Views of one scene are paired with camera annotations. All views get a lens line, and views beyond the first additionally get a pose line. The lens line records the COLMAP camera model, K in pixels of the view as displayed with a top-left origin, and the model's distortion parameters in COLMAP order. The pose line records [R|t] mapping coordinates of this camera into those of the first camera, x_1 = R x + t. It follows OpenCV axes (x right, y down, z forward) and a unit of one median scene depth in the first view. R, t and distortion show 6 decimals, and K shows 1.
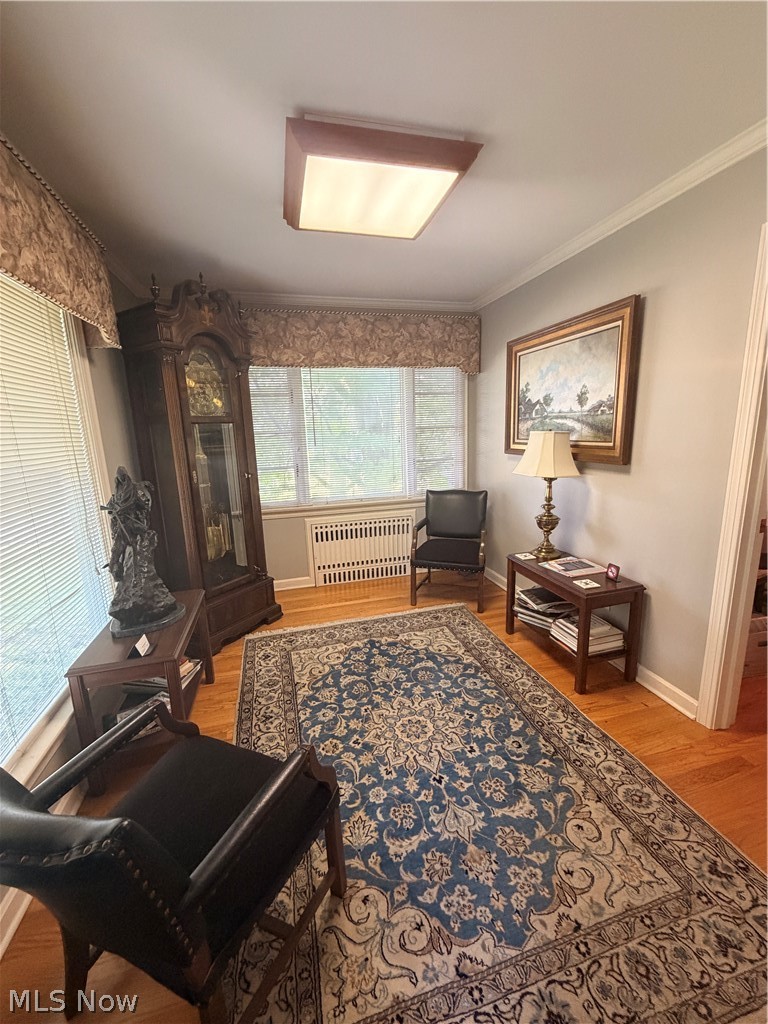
lens RADIAL K [[413.5, 0, 387.0], [0, 413.5, 510.0], [0, 0, 1]] dist [0.009085, 0.000237]
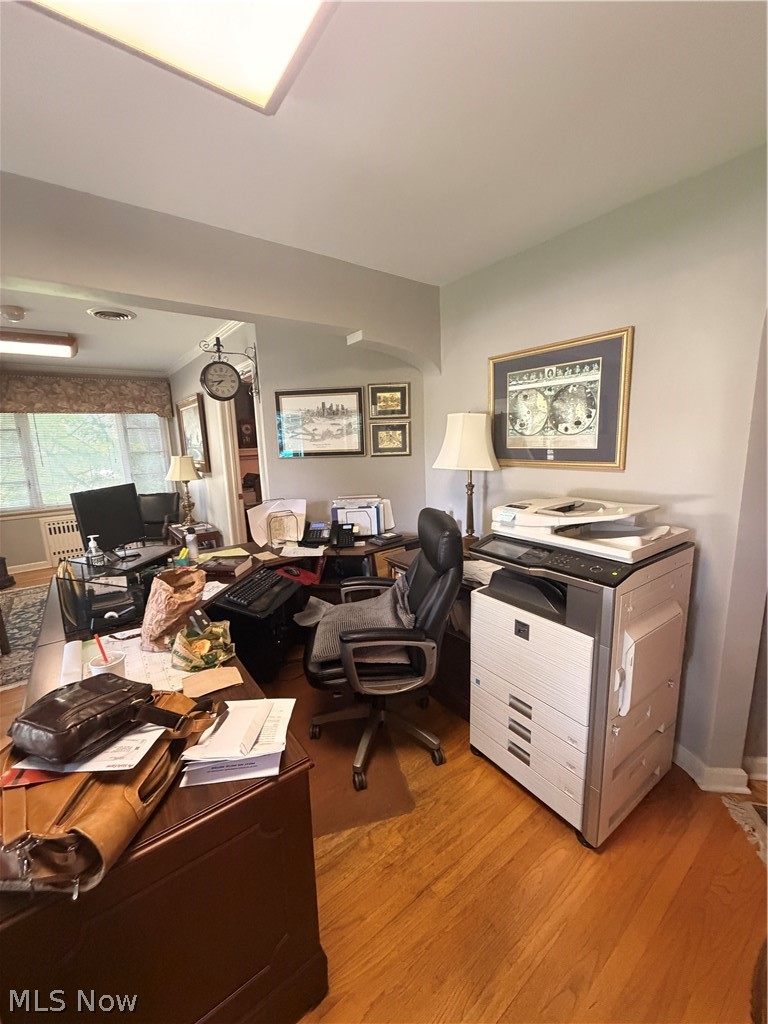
lens RADIAL K [[413.5, 0, 382.6], [0, 413.5, 512.5], [0, 0, 1]] dist [0.009085, 0.000237]
pose [[0.936073, -0.065274, 0.345696, 0.423921], [0.077332, 0.996780, -0.021190, 0.125740], [-0.343200, 0.046569, 0.938107, -0.753477]]
